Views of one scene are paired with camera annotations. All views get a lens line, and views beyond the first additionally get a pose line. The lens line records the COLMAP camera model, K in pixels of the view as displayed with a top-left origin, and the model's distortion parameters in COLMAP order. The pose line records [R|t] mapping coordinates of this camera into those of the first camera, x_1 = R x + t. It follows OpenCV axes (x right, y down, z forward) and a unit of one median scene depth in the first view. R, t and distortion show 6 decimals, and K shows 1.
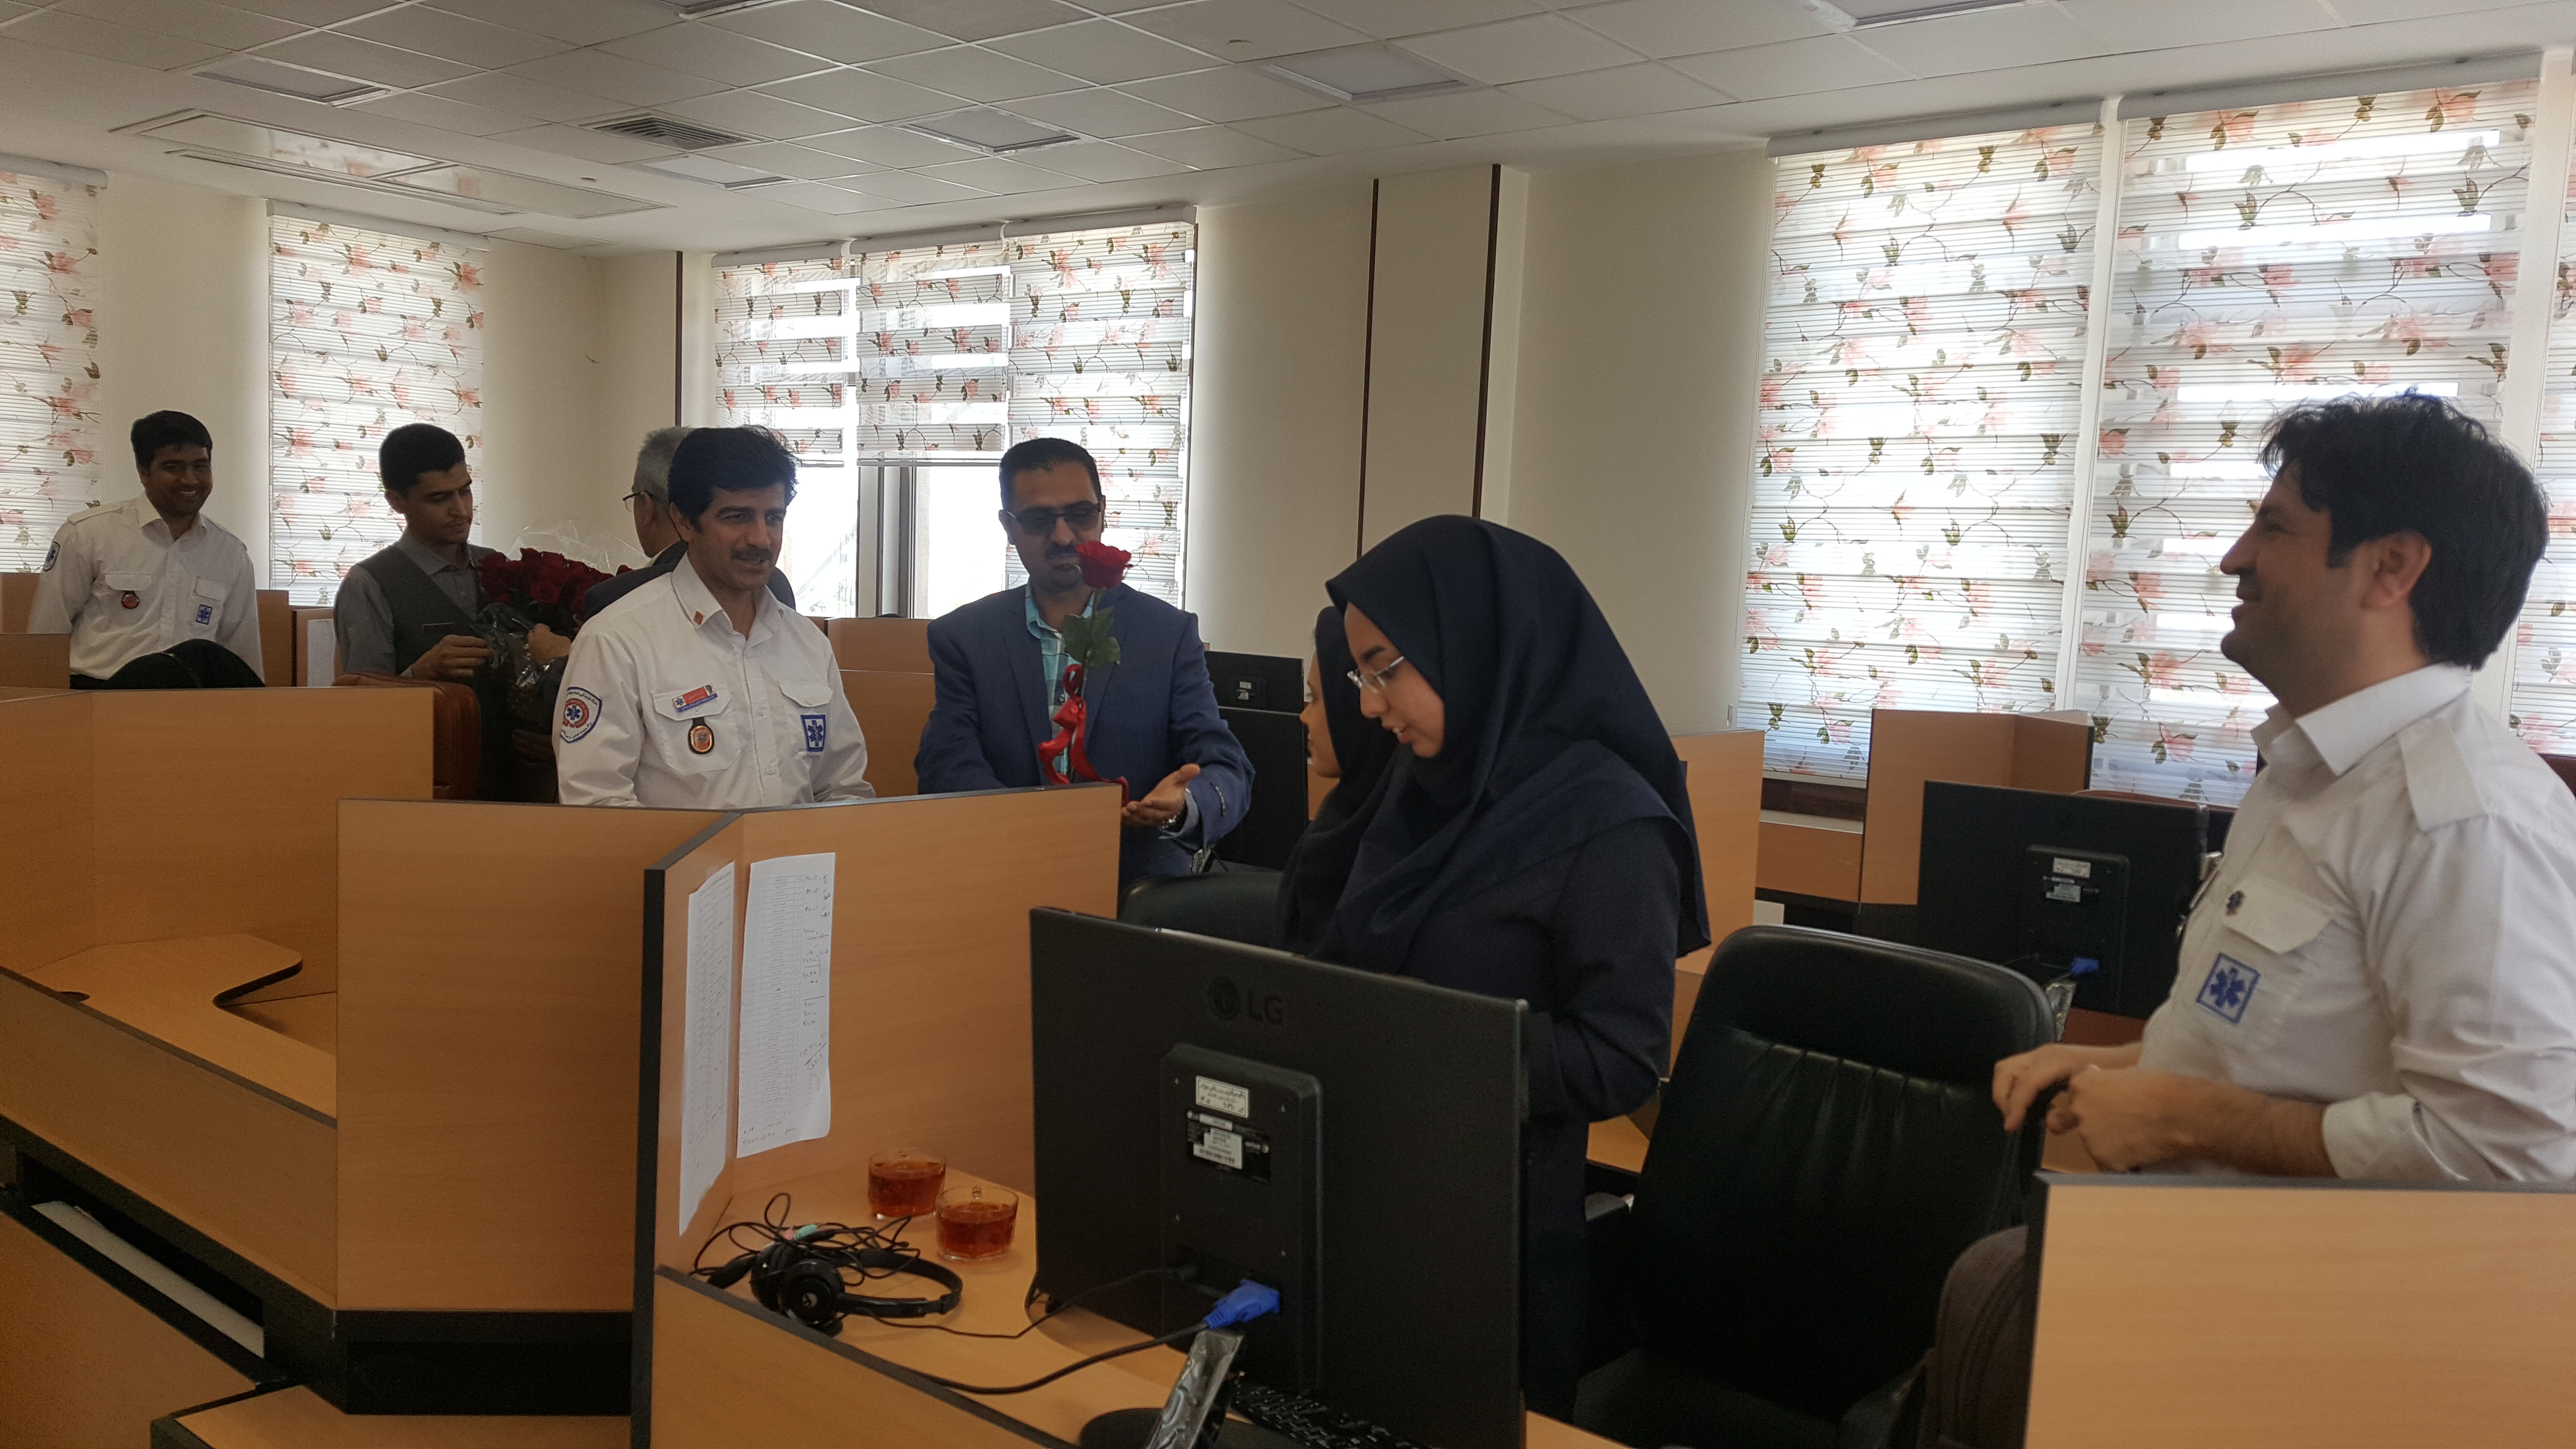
lens RADIAL K [[1910.9, 0, 1289.3], [0, 1910.9, 780.9], [0, 0, 1]] dist [0.142023, -0.001936]
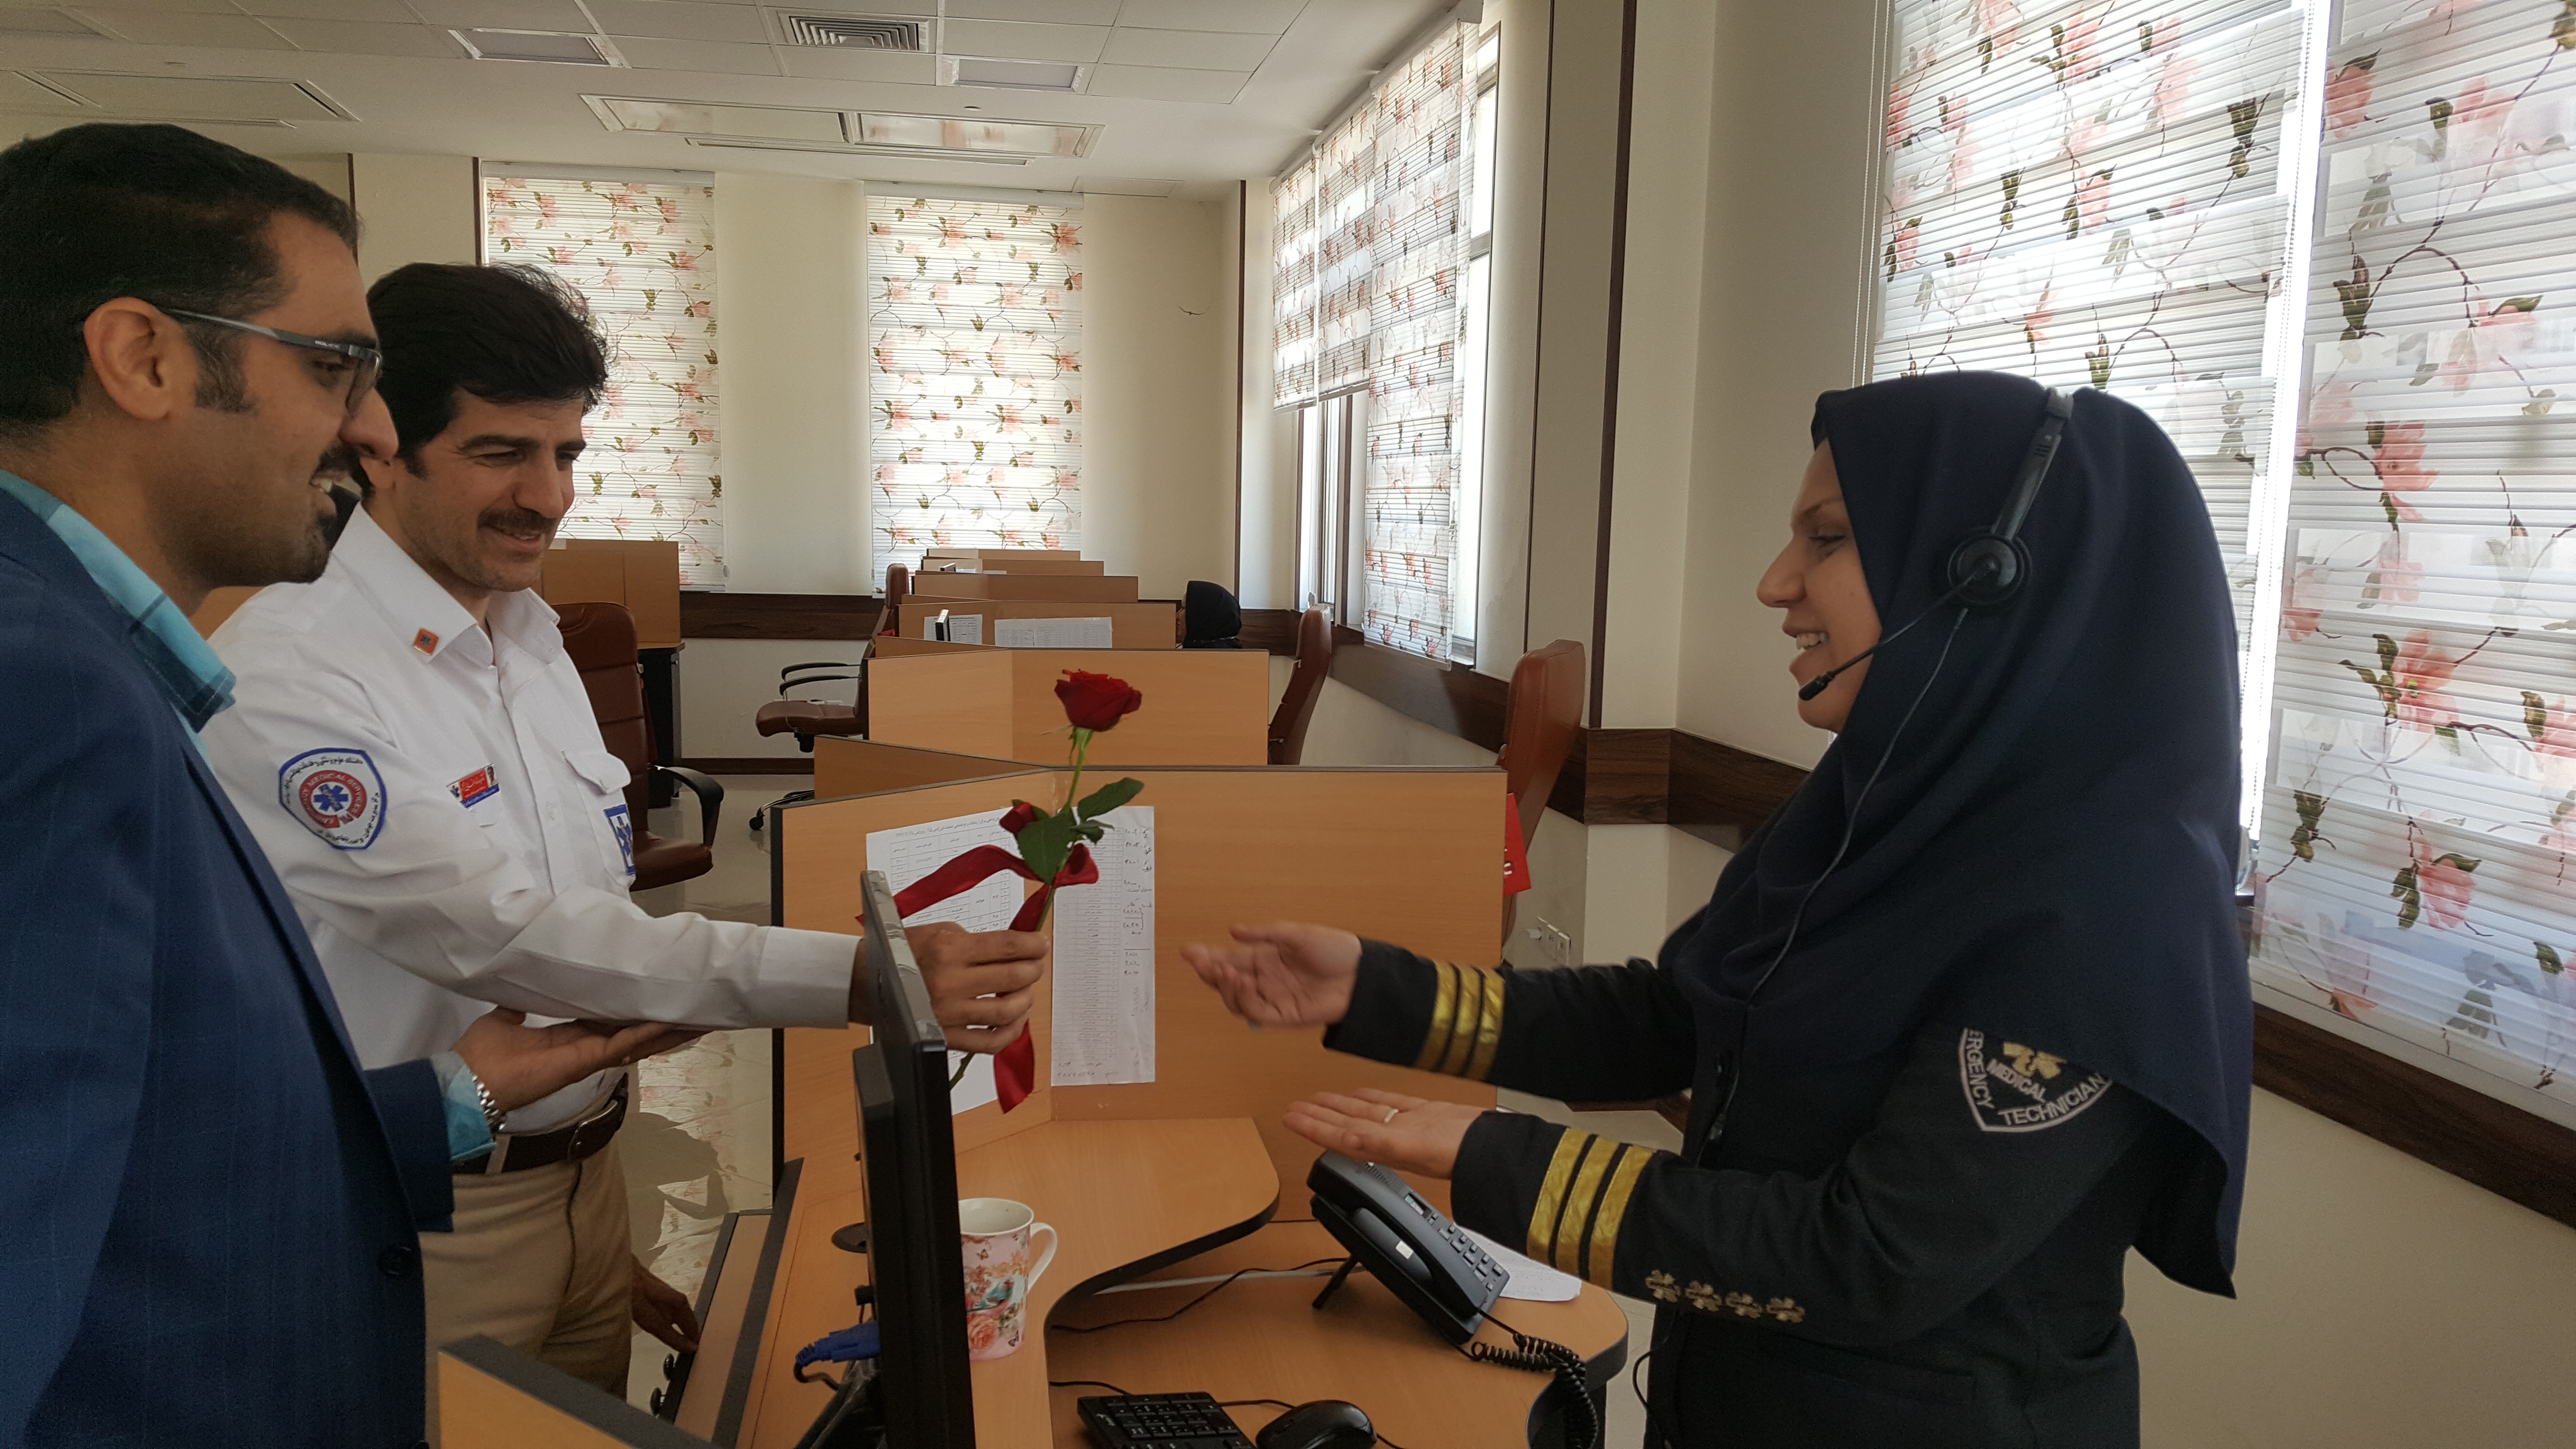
lens RADIAL K [[1955.5, 0, 1288.0], [0, 1955.5, 724.5], [0, 0, 1]] dist [0.296251, -0.220439]
pose [[0.749870, 0.049852, -0.659704, 0.383181], [-0.067310, 0.997732, -0.001113, -0.023127], [0.658152, 0.045239, 0.751524, 0.390670]]
